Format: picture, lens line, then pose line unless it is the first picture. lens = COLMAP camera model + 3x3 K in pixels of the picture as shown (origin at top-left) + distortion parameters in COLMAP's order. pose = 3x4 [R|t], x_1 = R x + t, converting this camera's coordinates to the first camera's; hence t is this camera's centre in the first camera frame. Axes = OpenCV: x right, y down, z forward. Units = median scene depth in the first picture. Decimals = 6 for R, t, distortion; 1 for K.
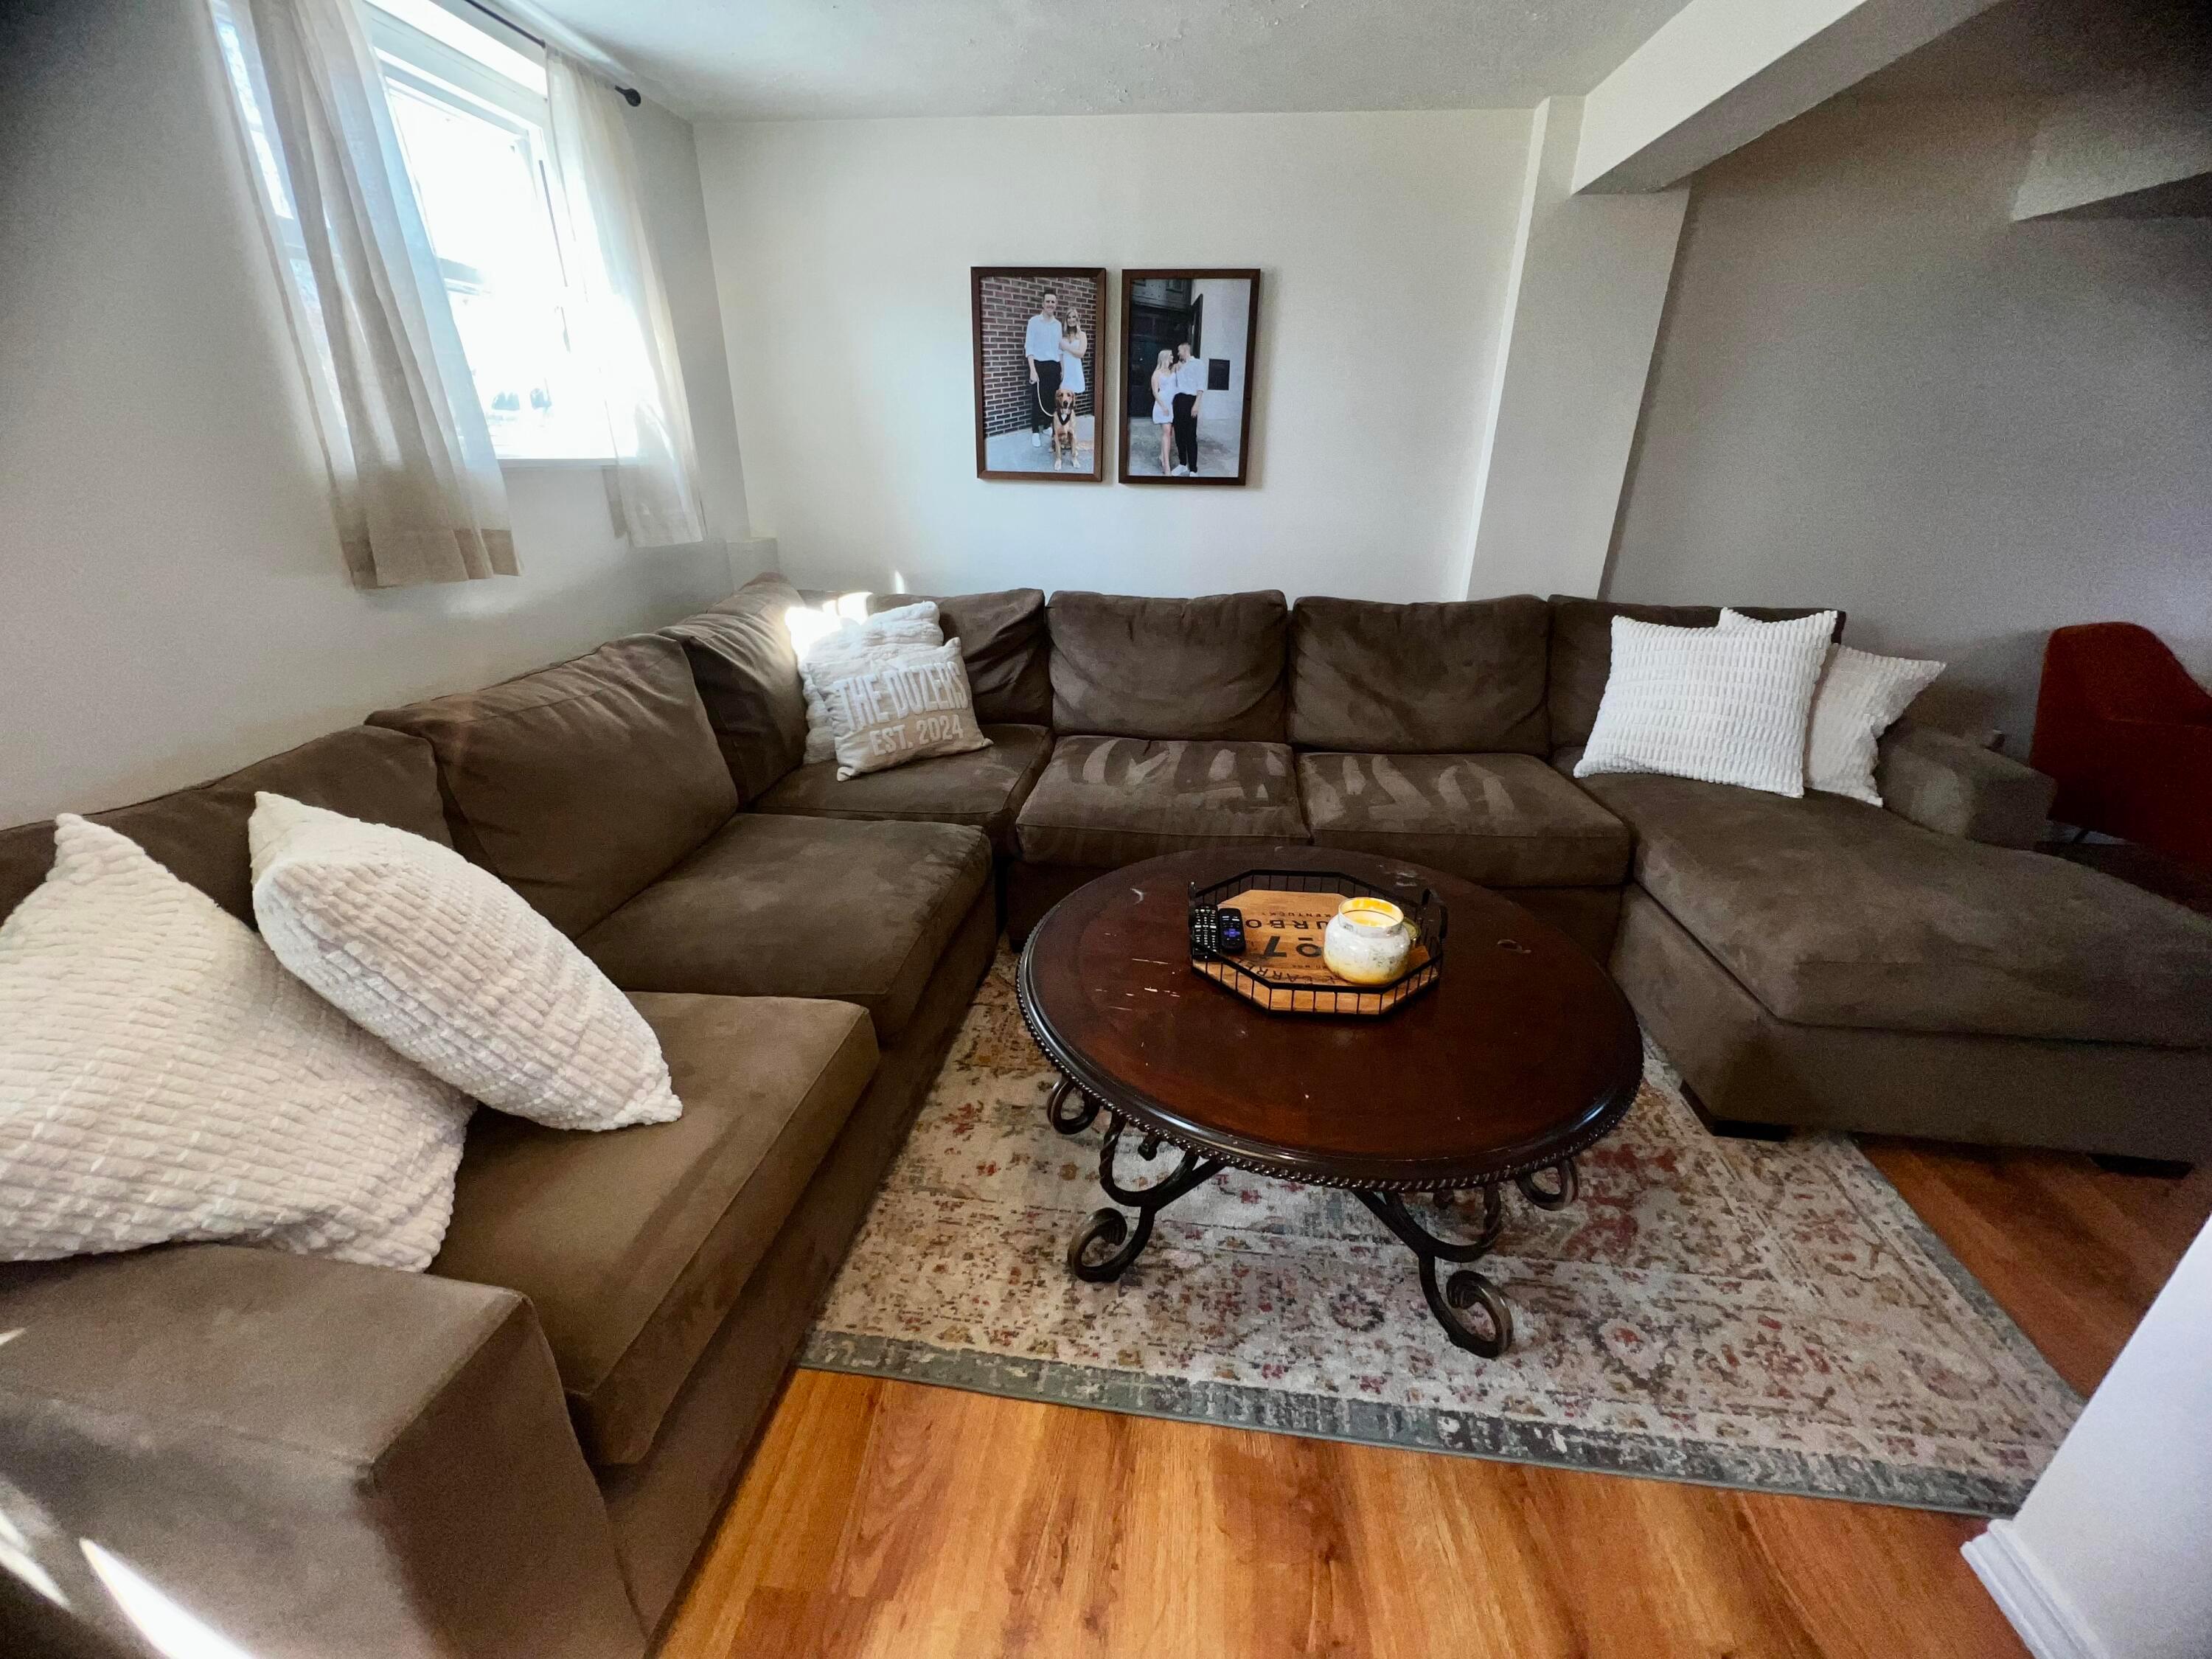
lens RADIAL K [[893.9, 0, 1105.5], [0, 893.9, 821.8], [0, 0, 1]] dist [0.001436, 0.000141]
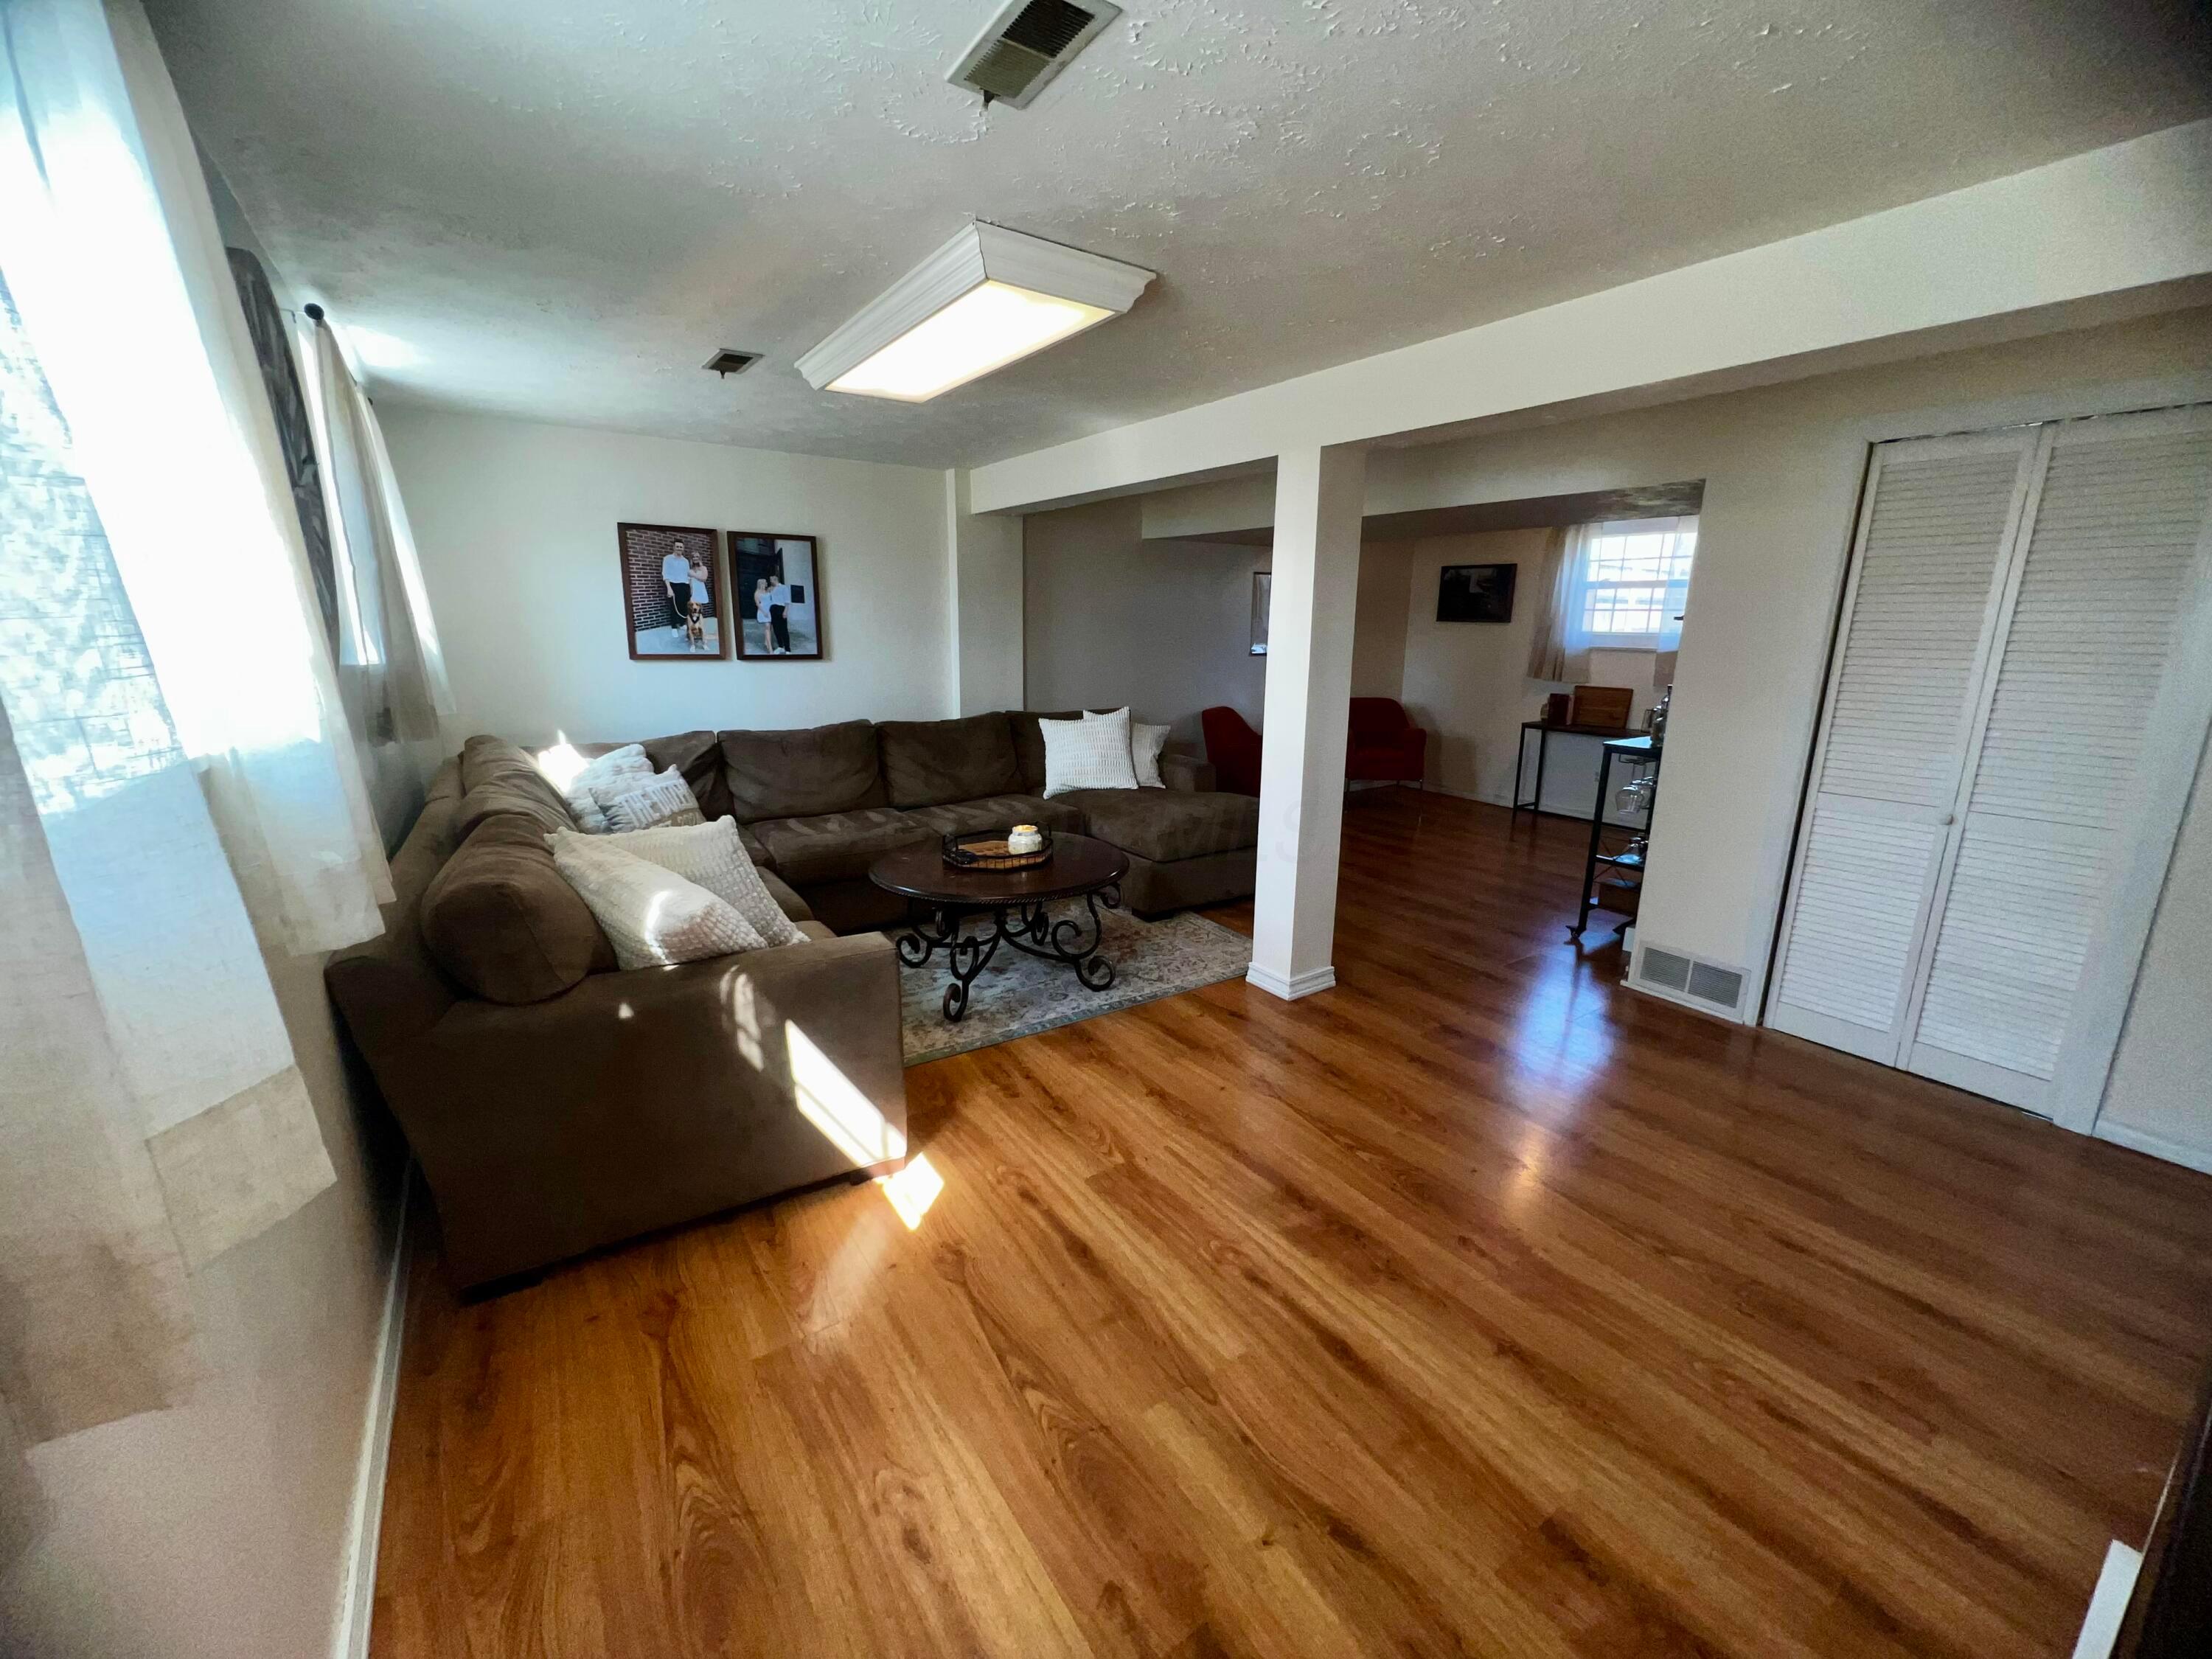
lens RADIAL K [[893.9, 0, 1105.5], [0, 893.9, 821.8], [0, 0, 1]] dist [0.001436, 0.000141]
pose [[0.771879, -0.142325, 0.619633, -0.521760], [0.242772, 0.966748, -0.080368, 0.167044], [-0.587591, 0.212464, 0.780766, -0.516719]]
